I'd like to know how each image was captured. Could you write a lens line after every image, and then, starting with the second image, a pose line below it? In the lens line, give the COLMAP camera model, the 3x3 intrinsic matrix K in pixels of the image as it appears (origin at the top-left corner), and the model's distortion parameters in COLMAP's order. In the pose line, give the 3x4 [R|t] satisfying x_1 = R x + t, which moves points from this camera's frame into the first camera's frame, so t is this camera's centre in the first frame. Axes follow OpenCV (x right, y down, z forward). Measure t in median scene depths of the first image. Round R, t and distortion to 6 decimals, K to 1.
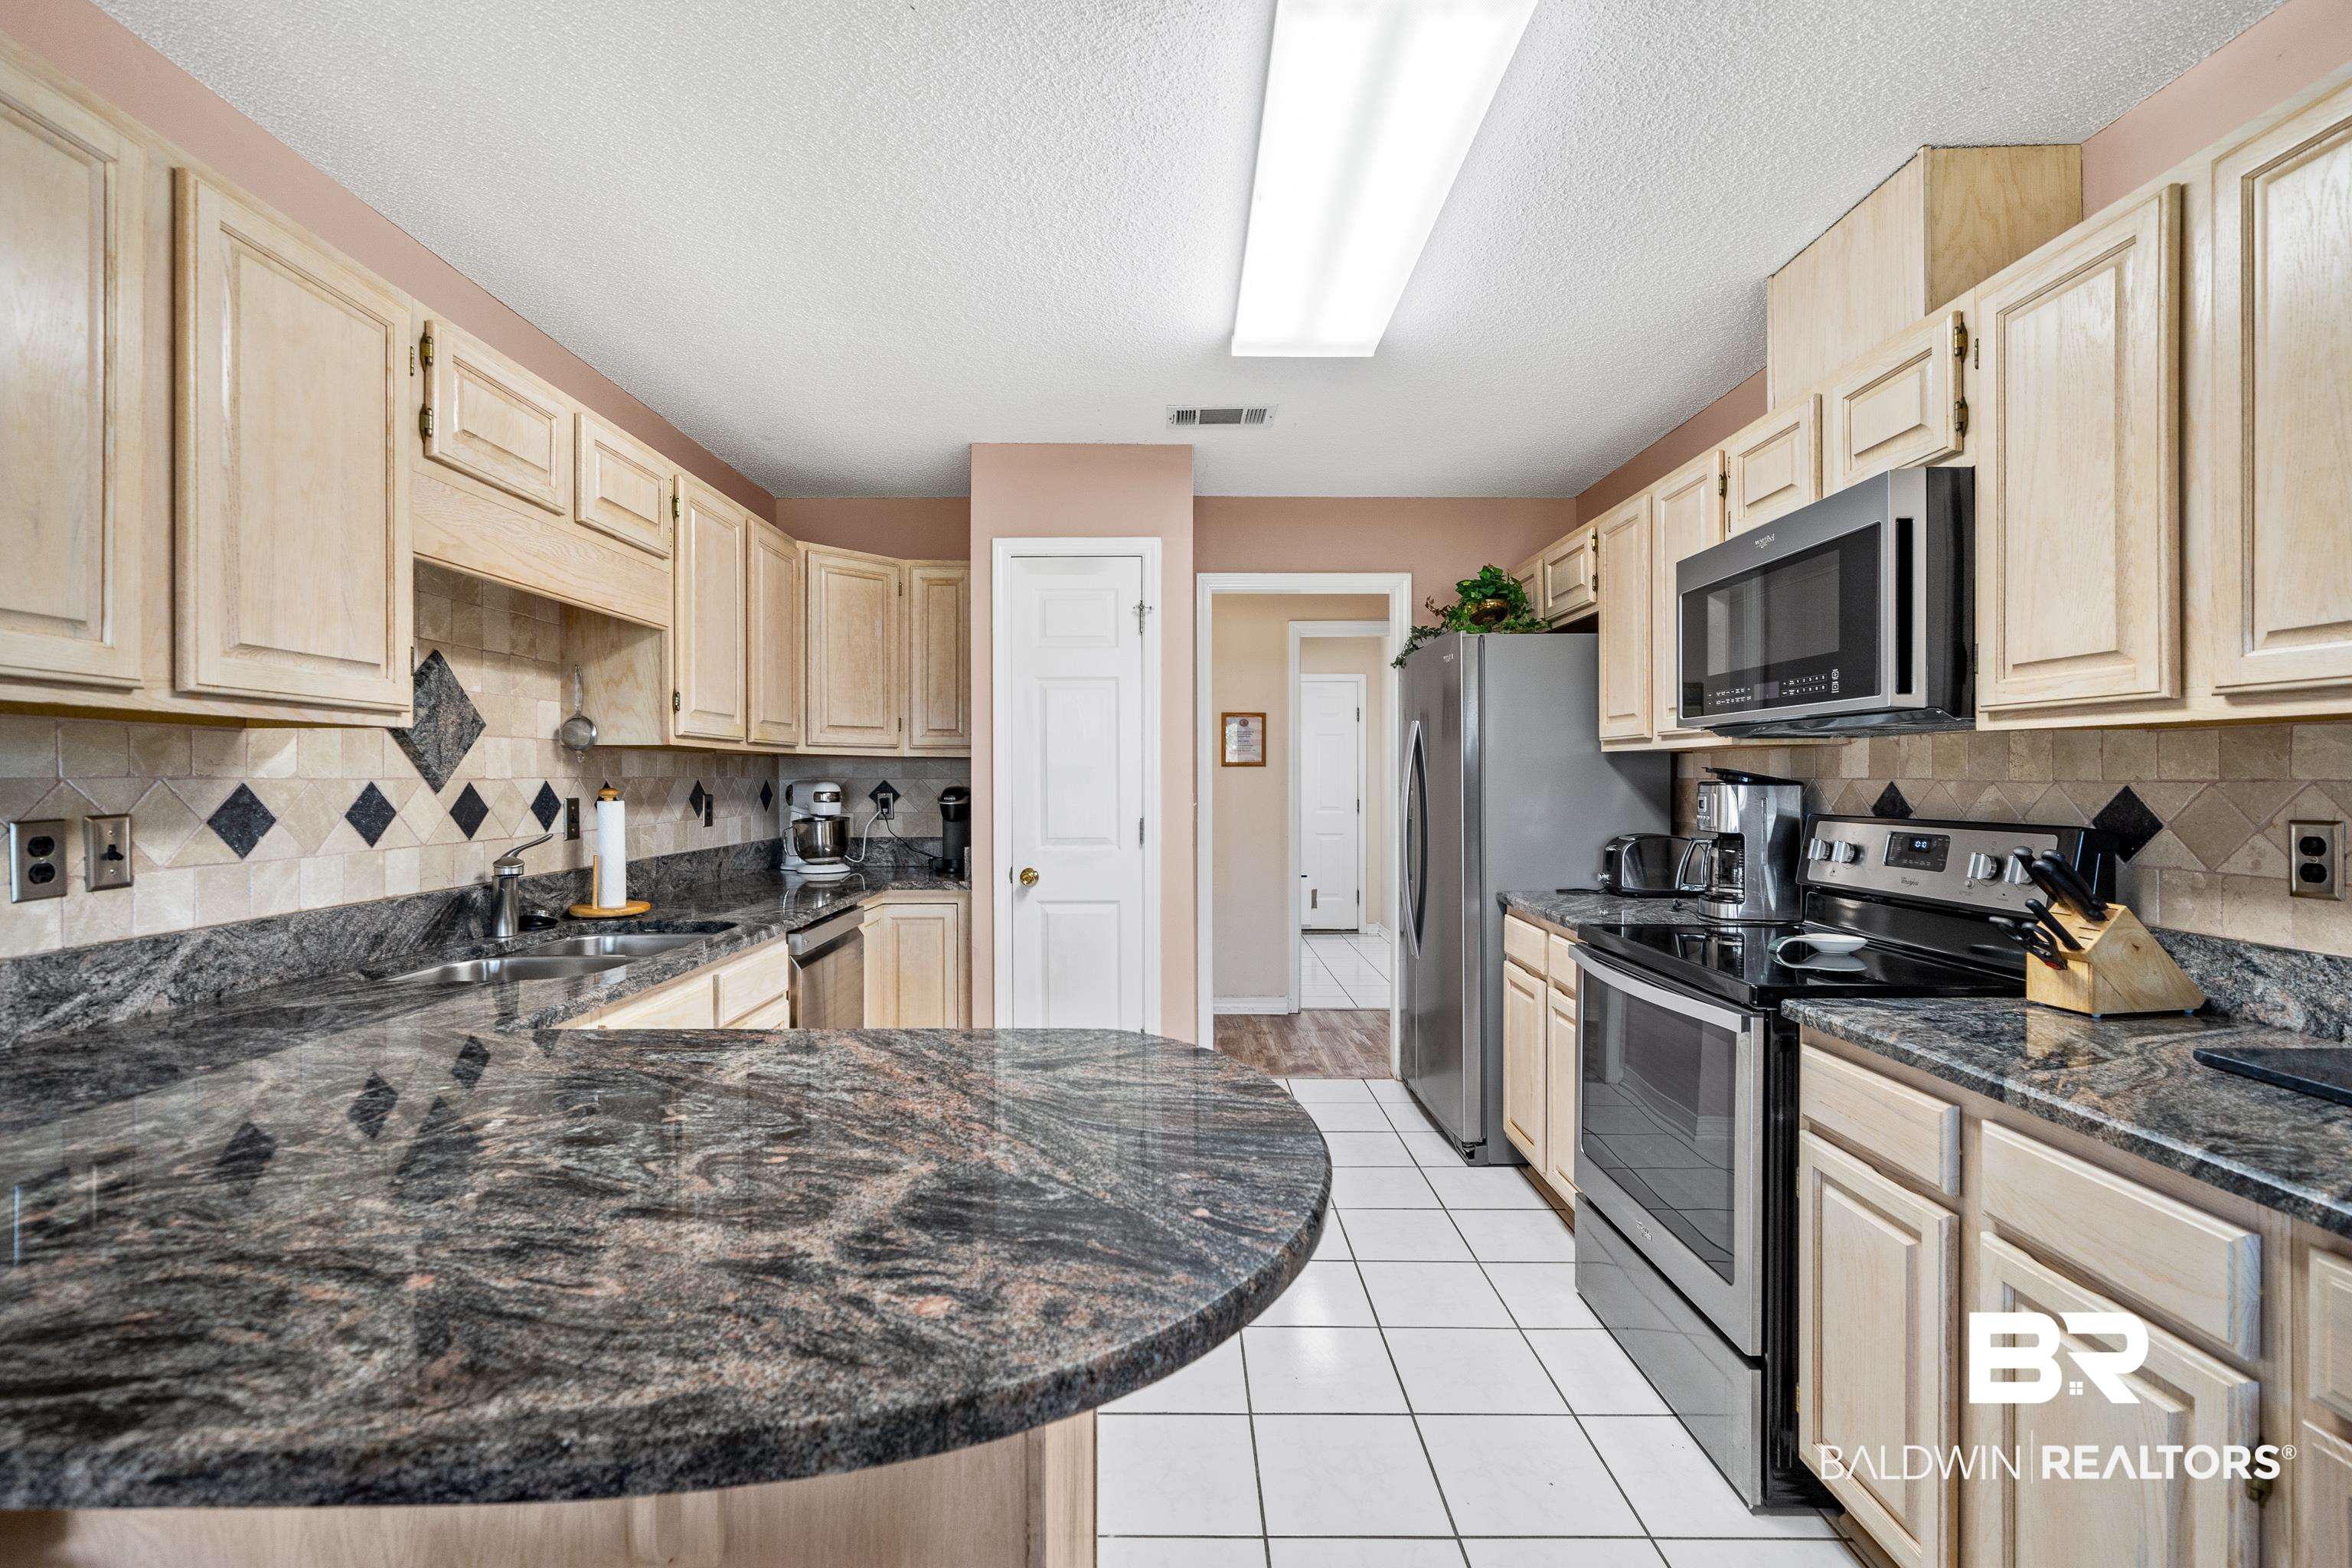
lens RADIAL K [[1009.3, 0, 1176.0], [0, 1009.3, 784.0], [0, 0, 1]] dist [0.000209, -0.000144]
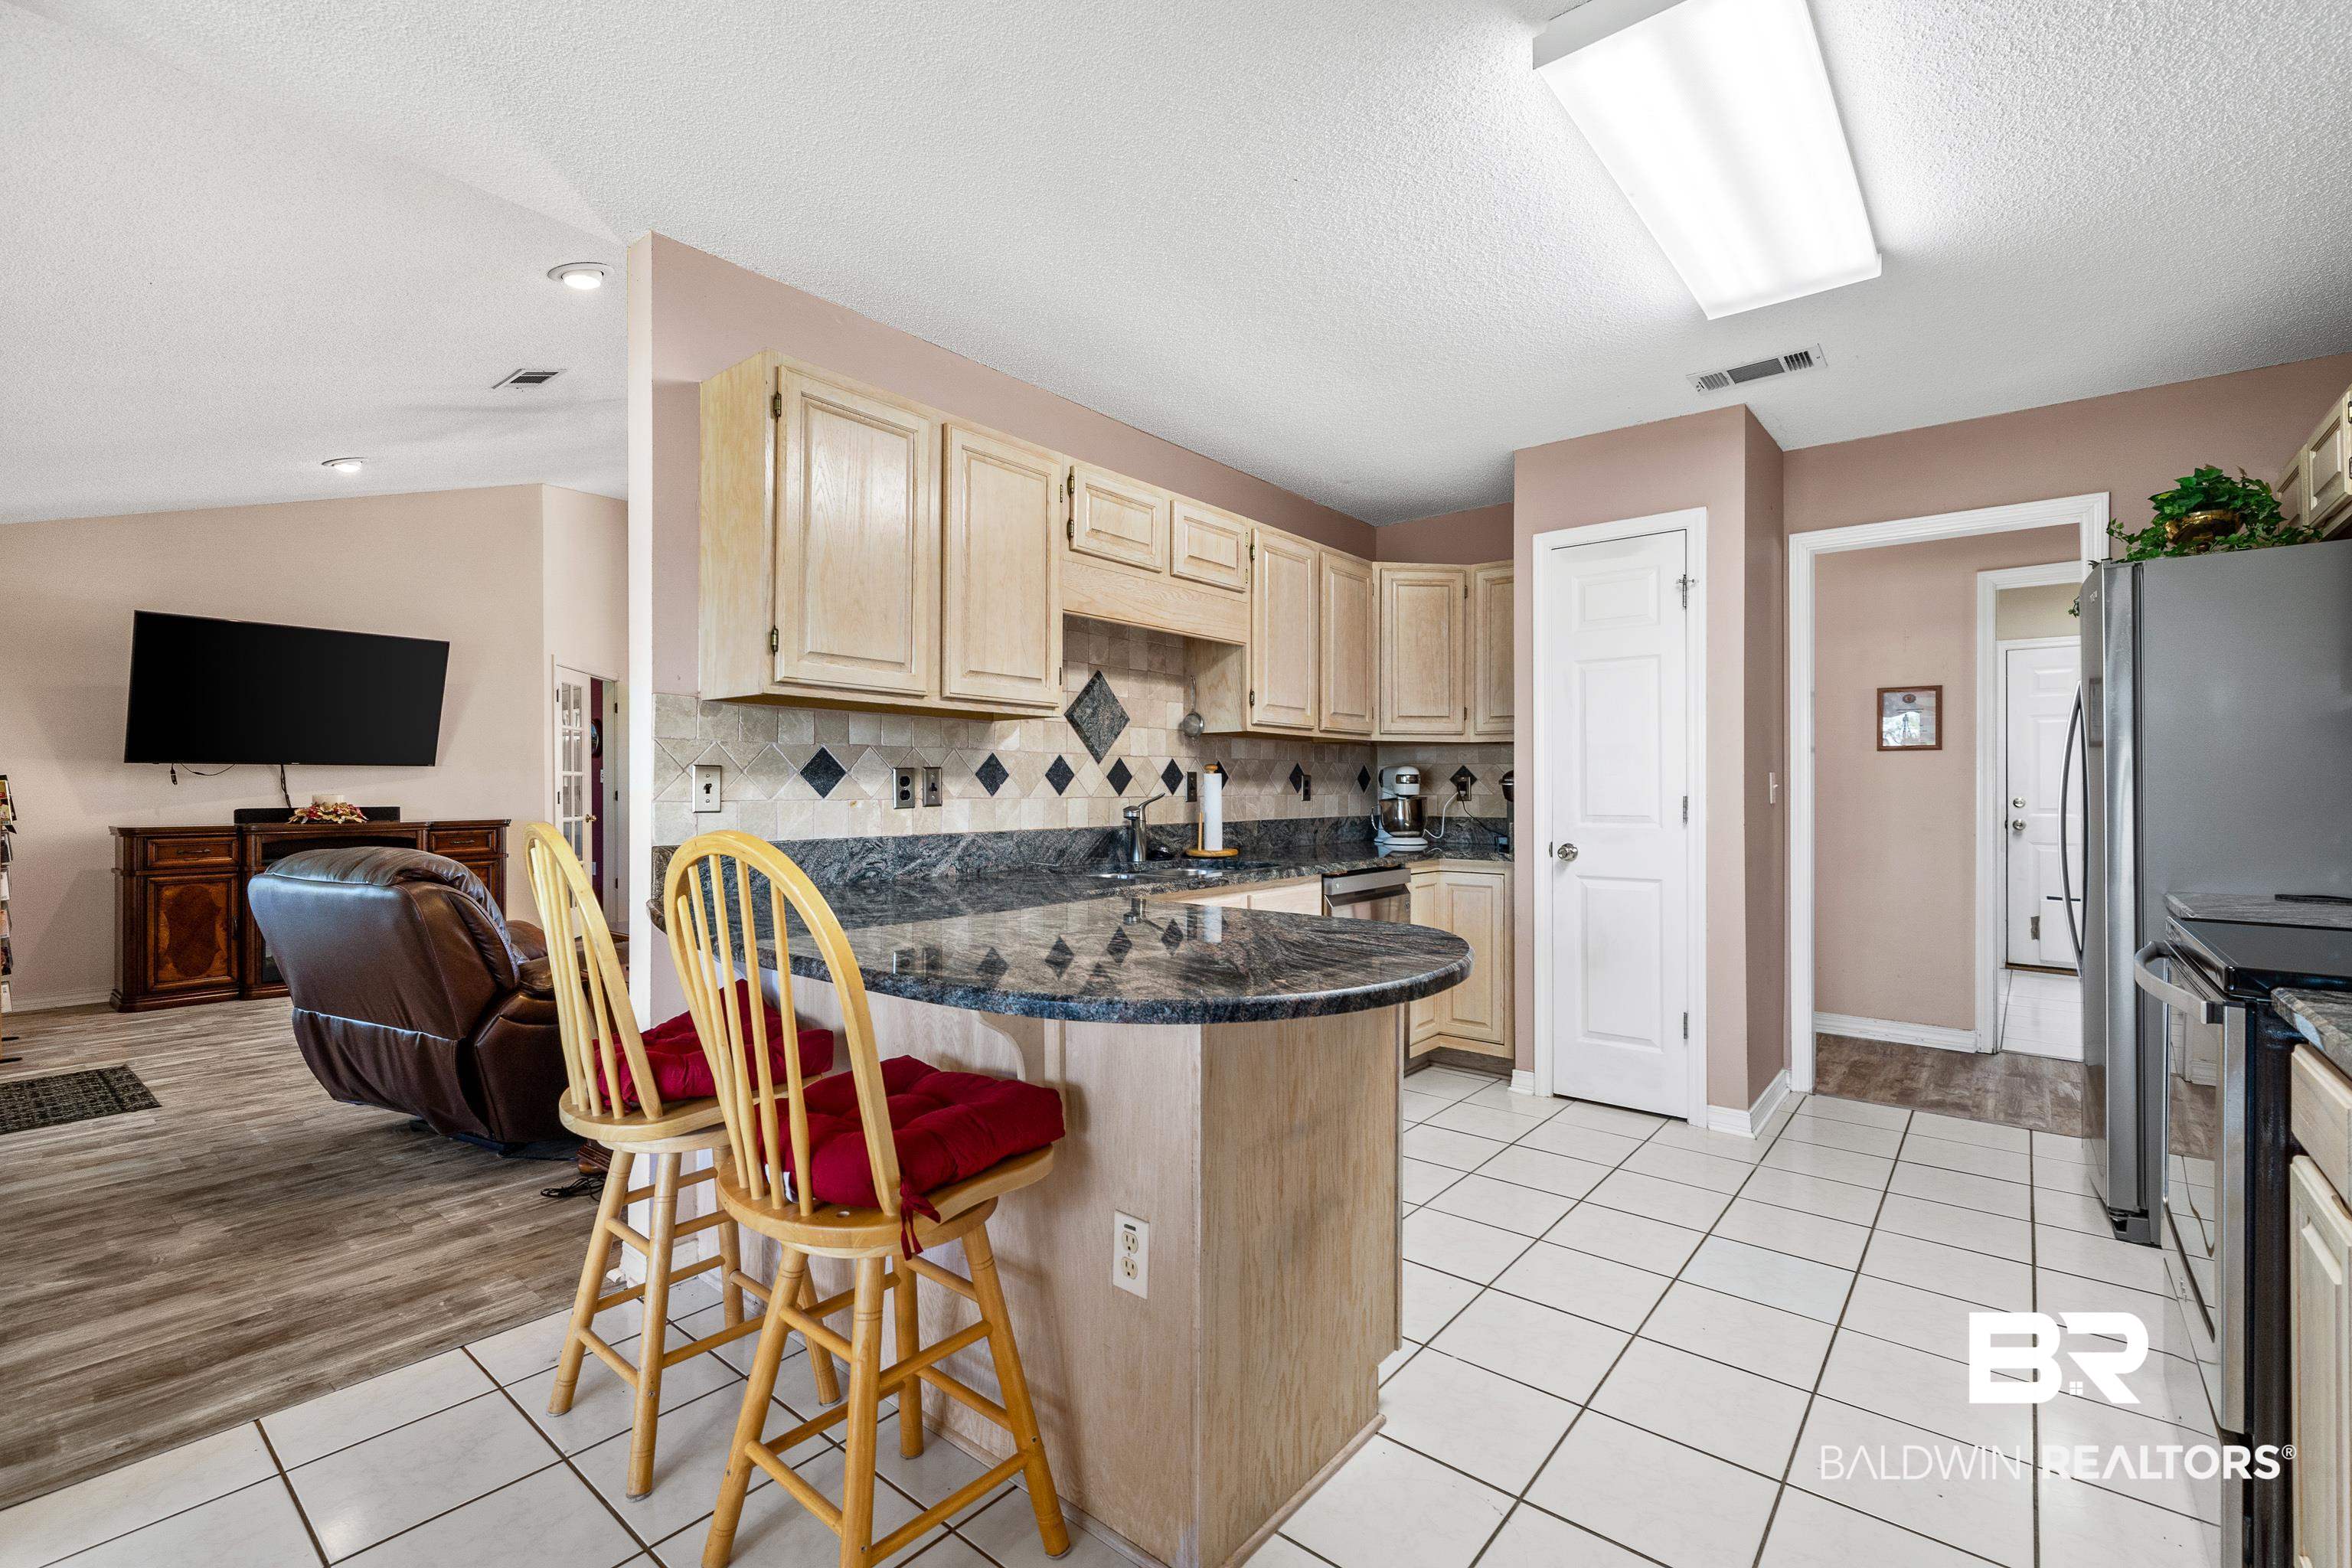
lens RADIAL K [[1022.4, 0, 1177.9], [0, 1022.4, 781.0], [0, 0, 1]] dist [-0.000872, -0.000112]
pose [[0.770402, -0.002983, -0.637551, 0.329486], [-0.005251, 0.999925, -0.011024, 0.048374], [0.637537, 0.011840, 0.770329, -0.113956]]
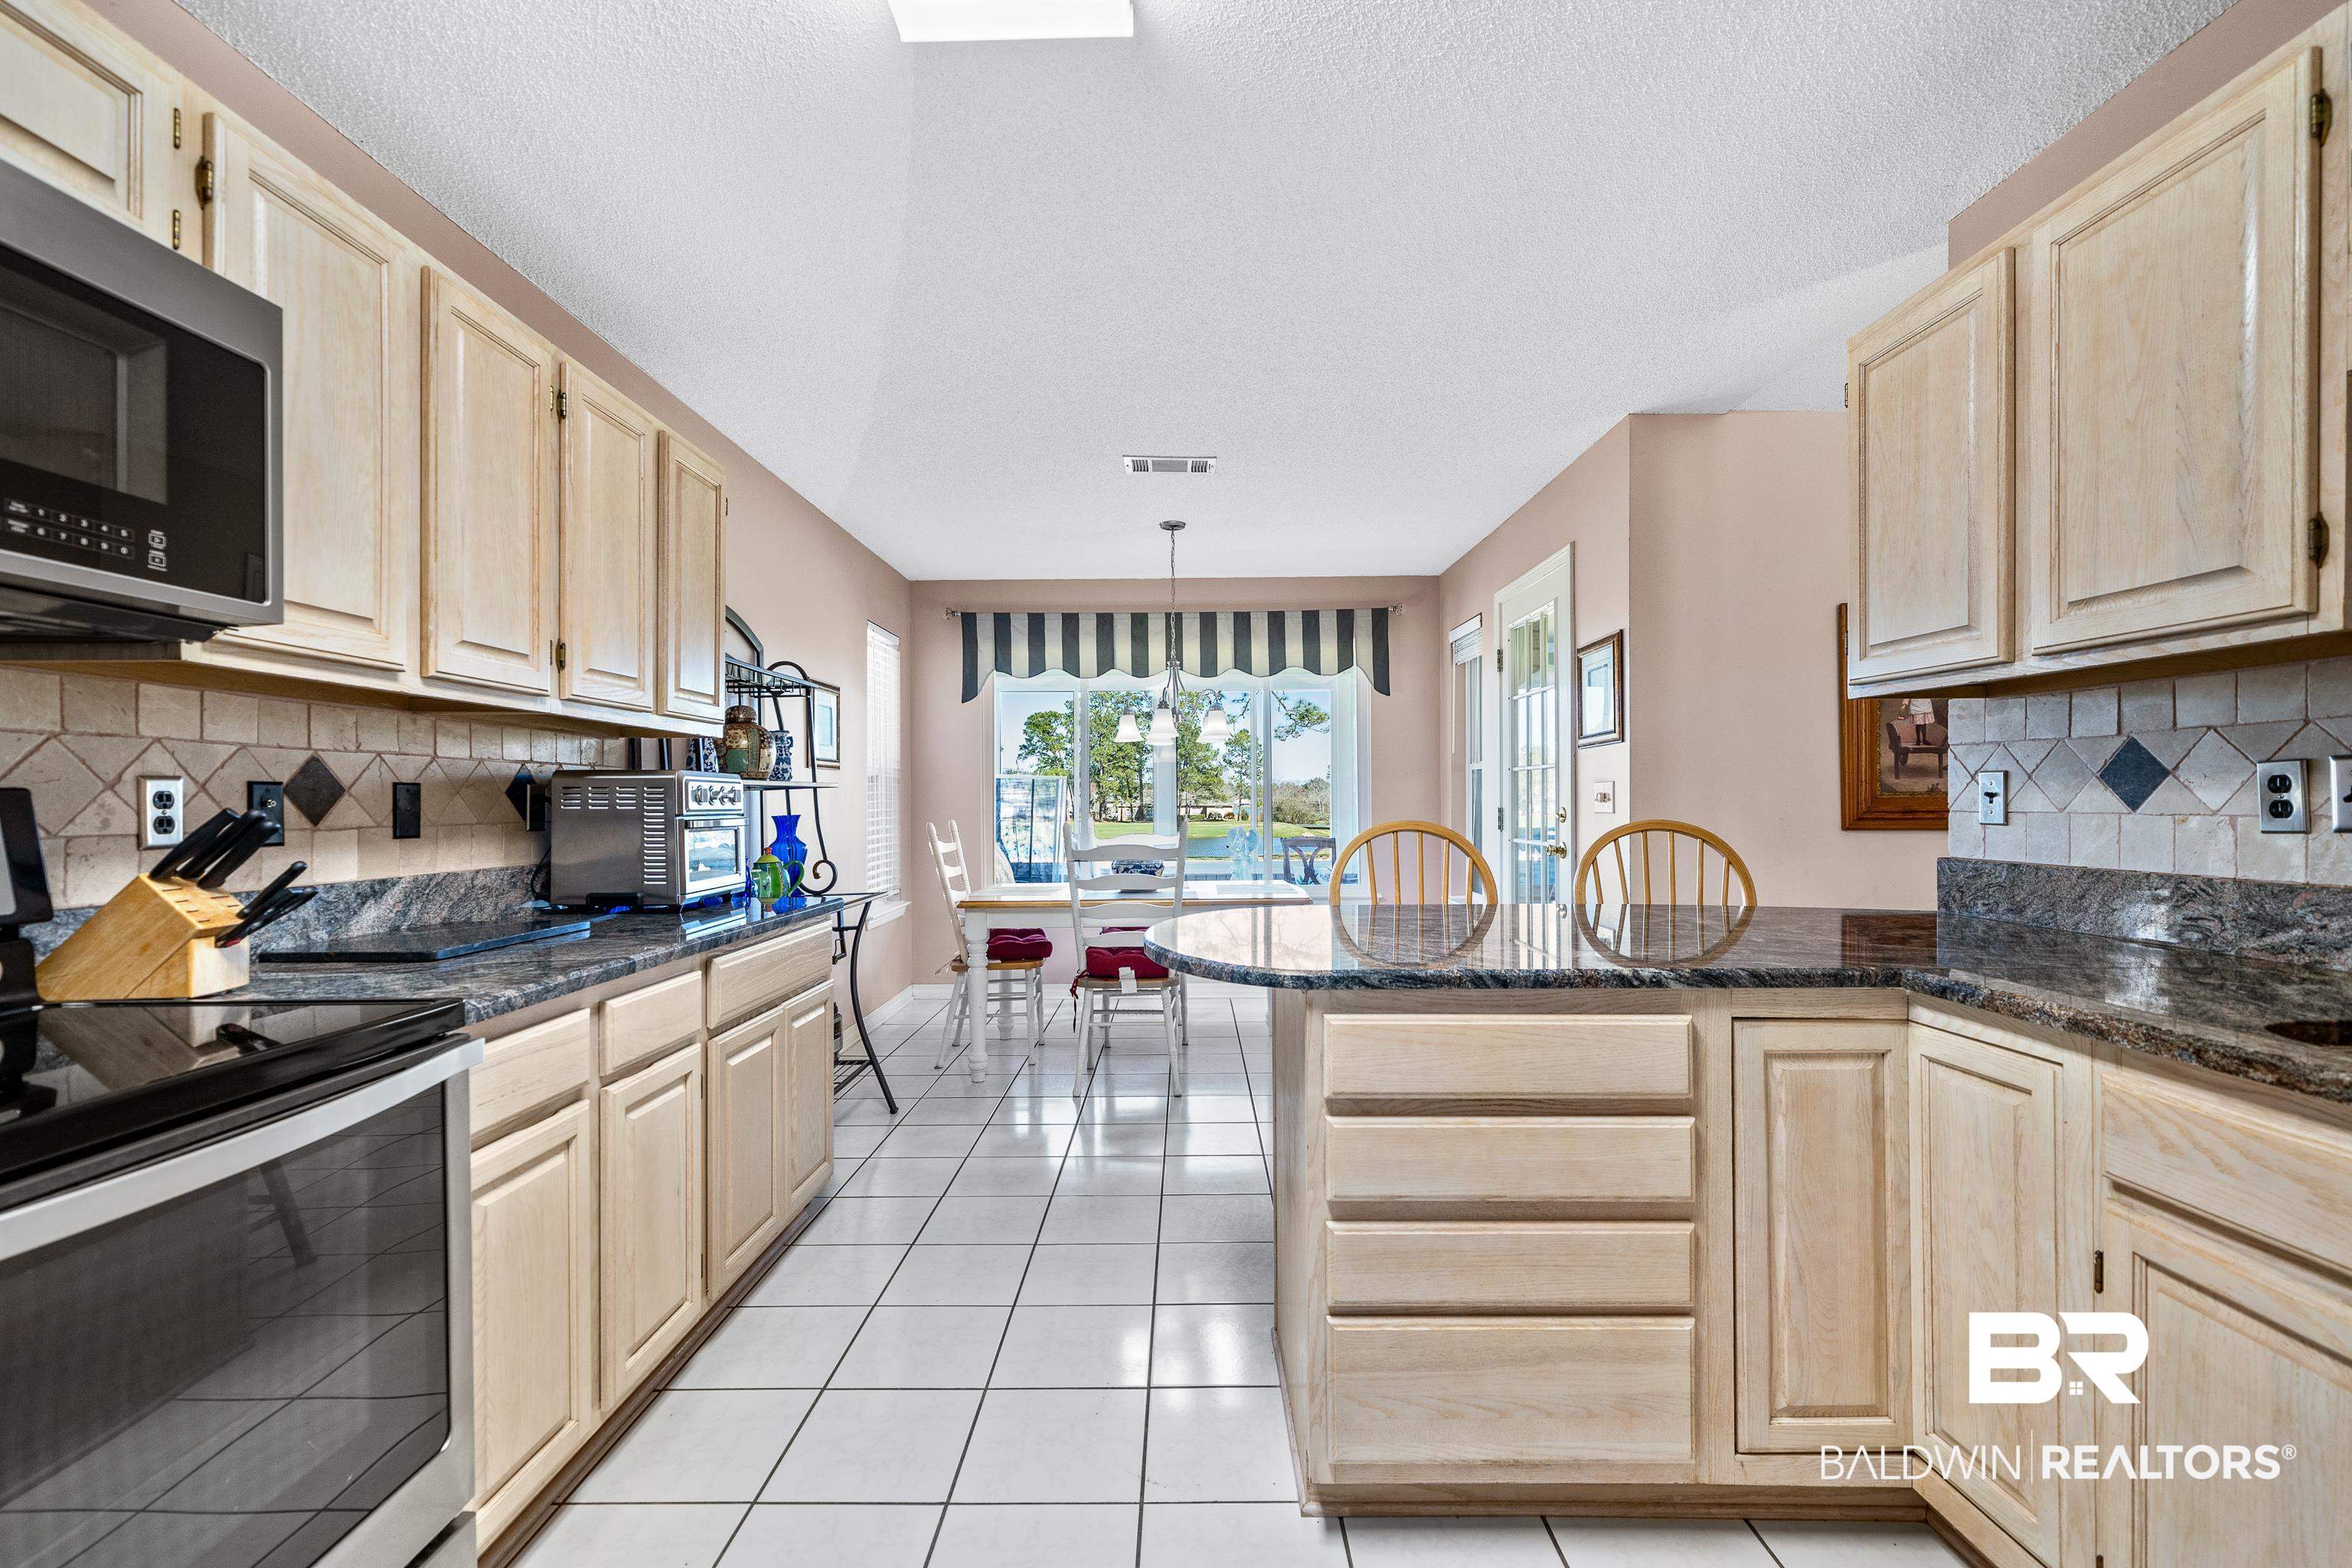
lens RADIAL K [[1006.5, 0, 1170.3], [0, 1006.5, 798.3], [0, 0, 1]] dist [-0.000485, 0.000193]
pose [[-0.999786, 0.006632, 0.019572, 0.026839], [0.006752, 0.999959, 0.006098, 0.037635], [-0.019530, 0.006229, -0.999790, 1.266000]]
